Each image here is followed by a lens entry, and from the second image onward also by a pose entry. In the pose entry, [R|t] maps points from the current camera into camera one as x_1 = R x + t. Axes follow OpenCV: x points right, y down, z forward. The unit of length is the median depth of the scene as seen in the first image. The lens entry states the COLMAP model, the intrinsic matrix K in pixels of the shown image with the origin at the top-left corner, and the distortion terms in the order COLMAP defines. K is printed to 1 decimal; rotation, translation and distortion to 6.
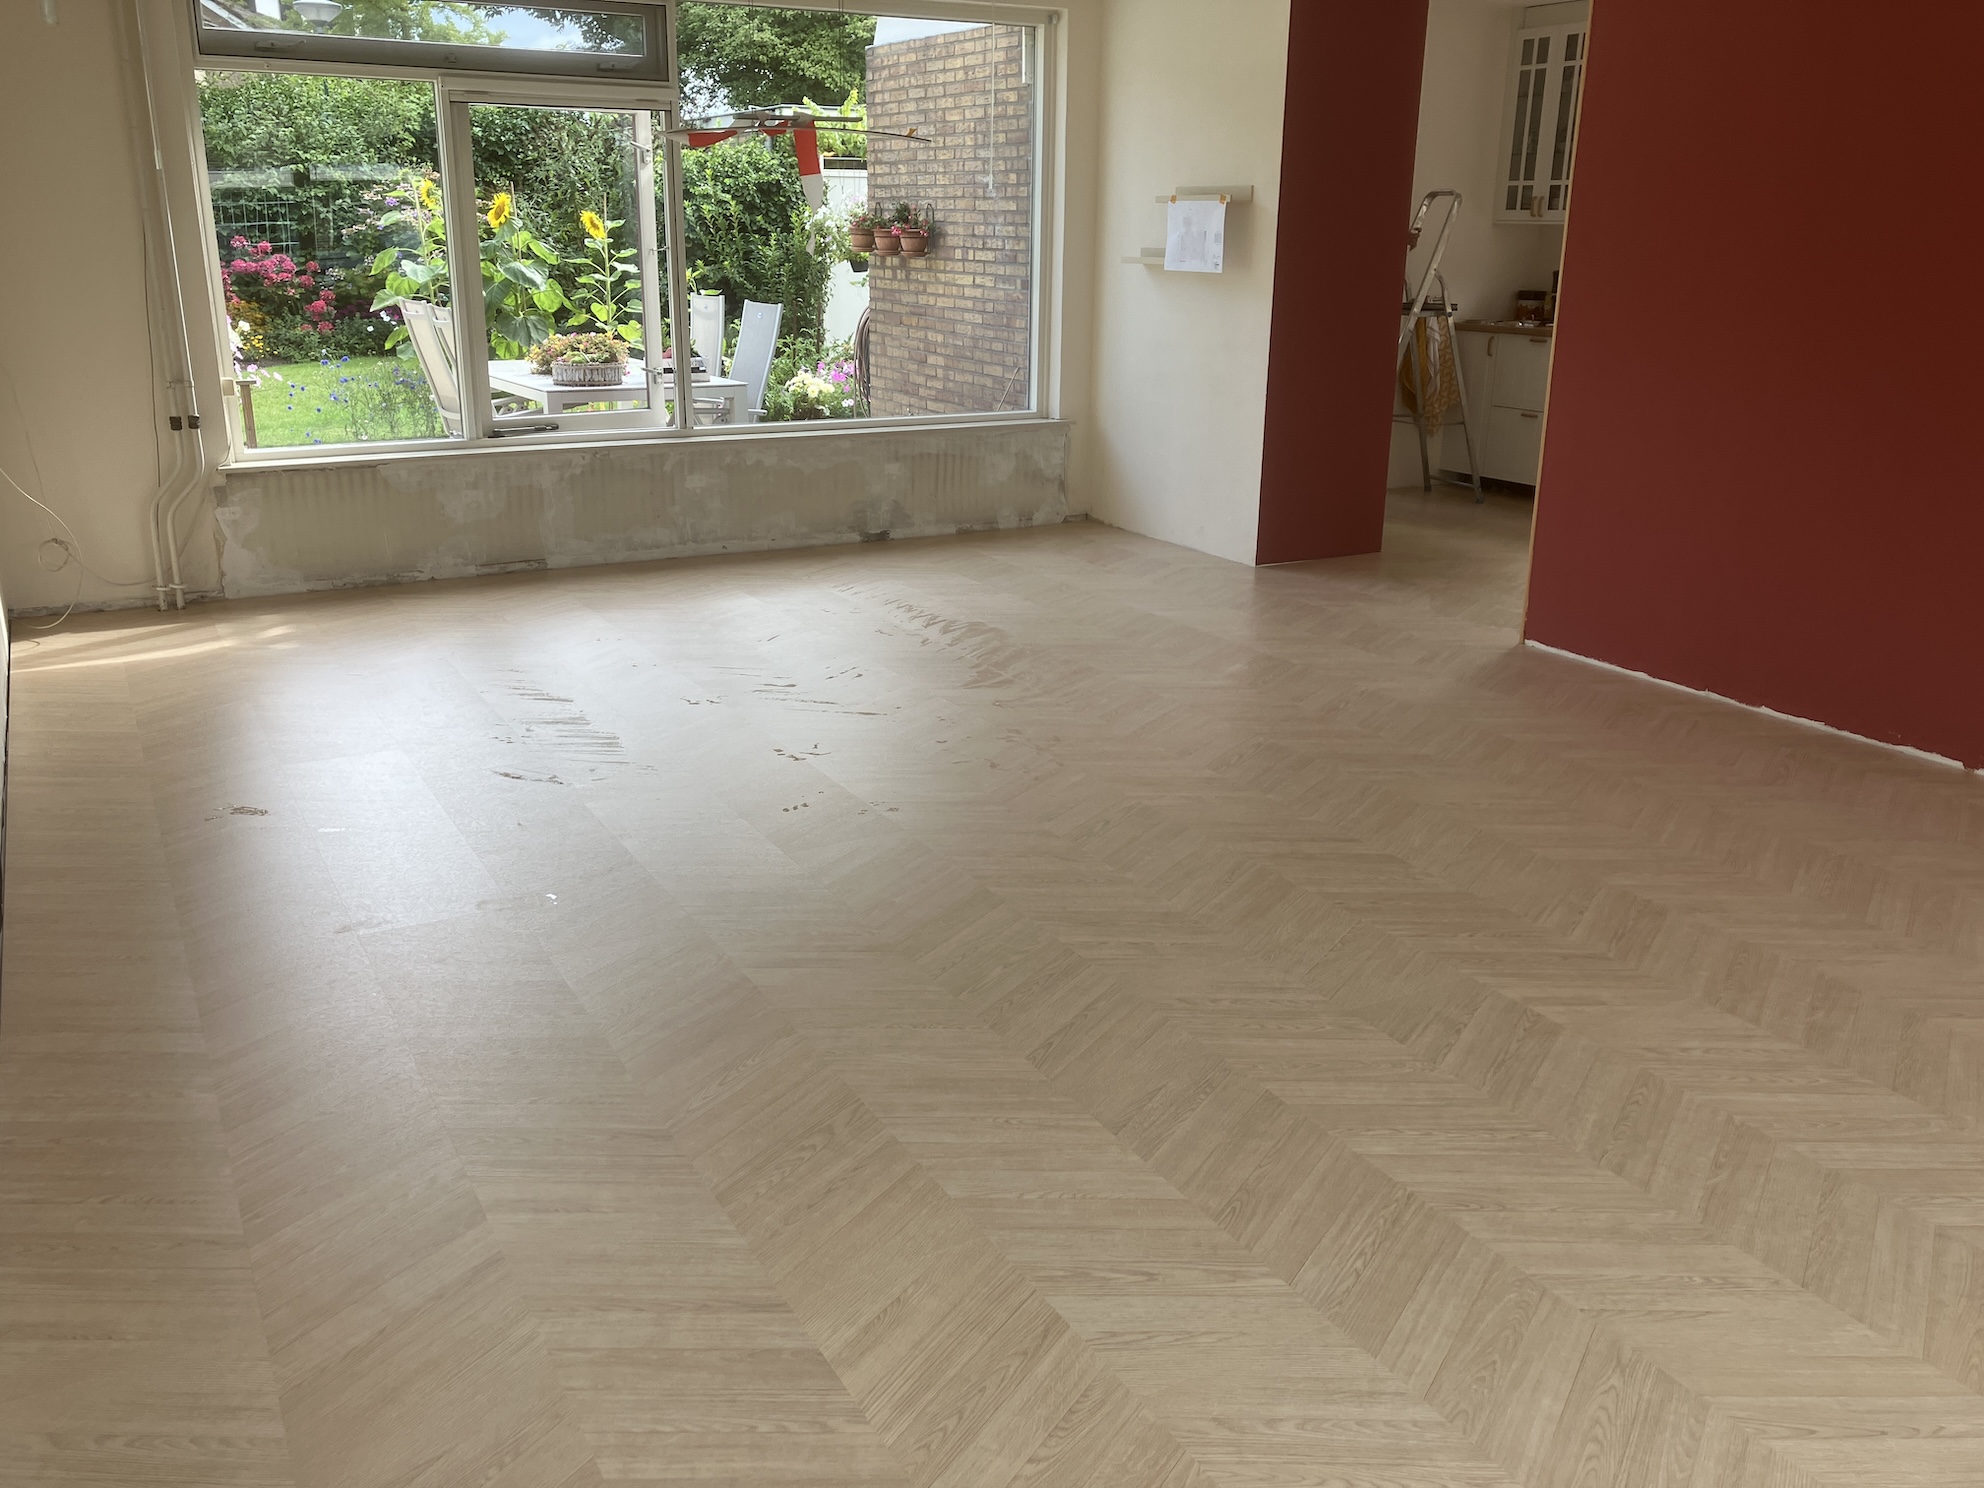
lens RADIAL K [[1598.9, 0, 992.0], [0, 1598.9, 744.0], [0, 0, 1]] dist [0.070349, -0.131833]
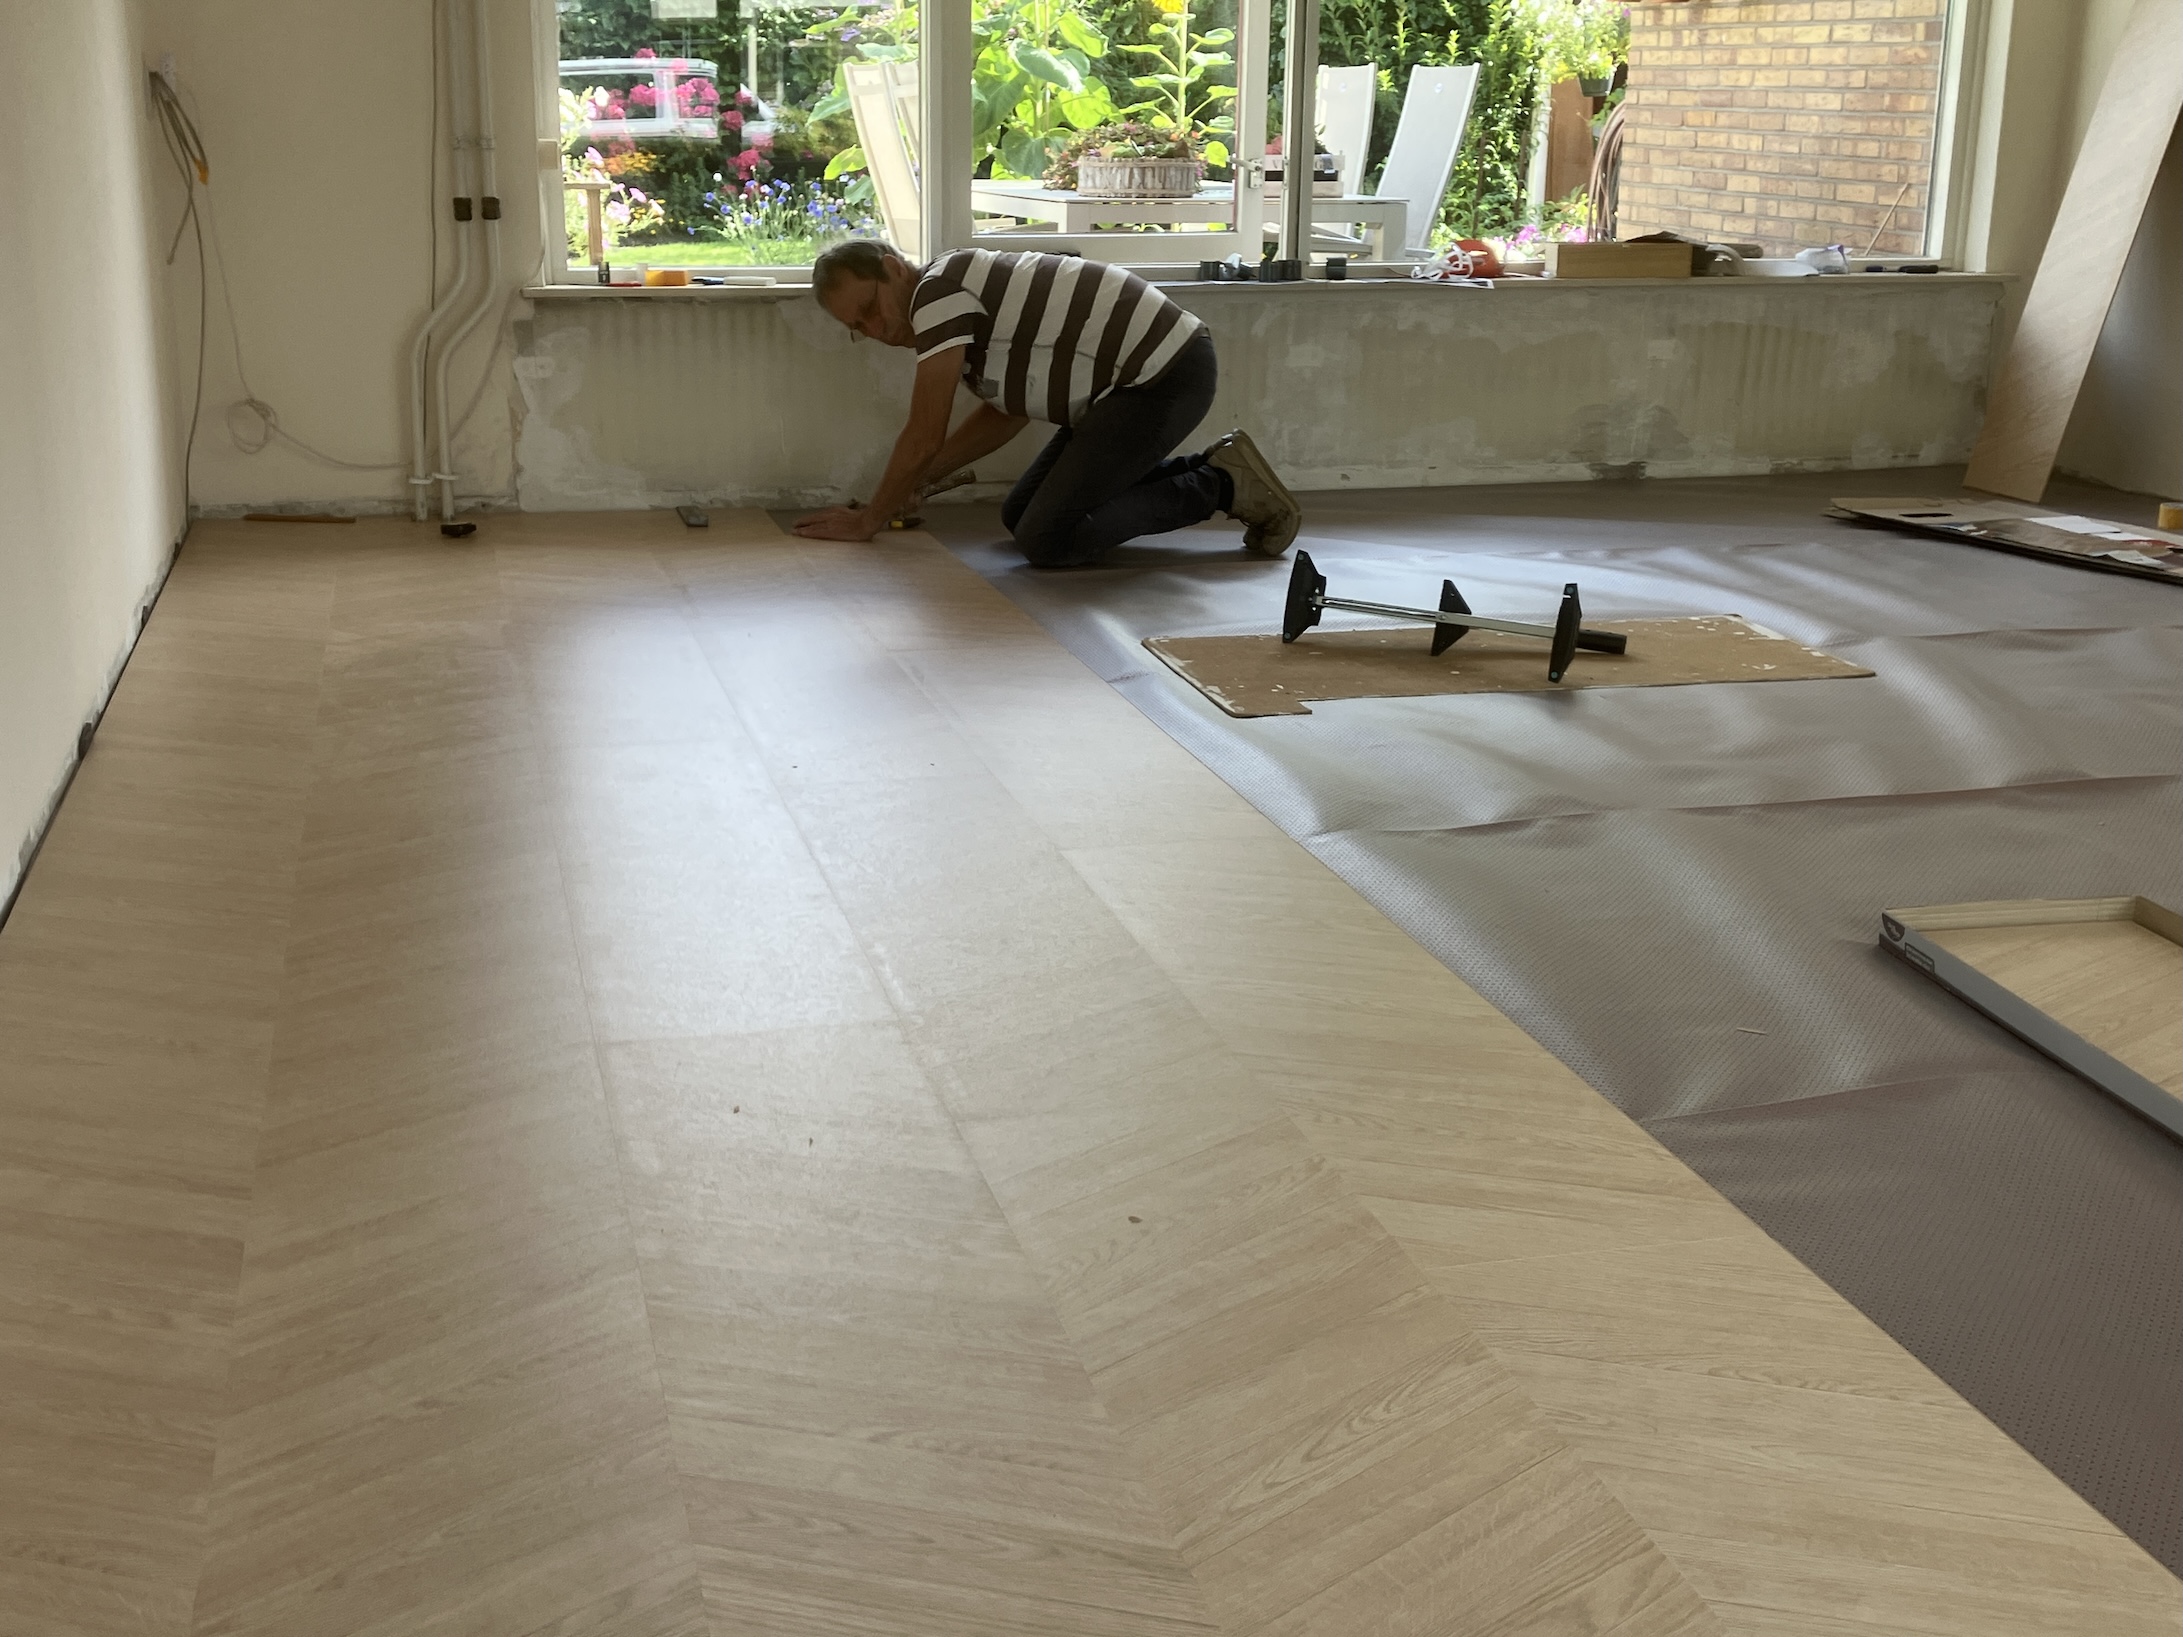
lens RADIAL K [[2490.3, 0, 1091.5], [0, 2490.3, 818.5], [0, 0, 1]] dist [0.189844, -0.591431]
pose [[0.966739, 0.072063, -0.245403, -0.025802], [-0.080724, 0.996413, -0.025408, 0.023449], [0.242691, 0.044372, 0.969088, 0.118947]]
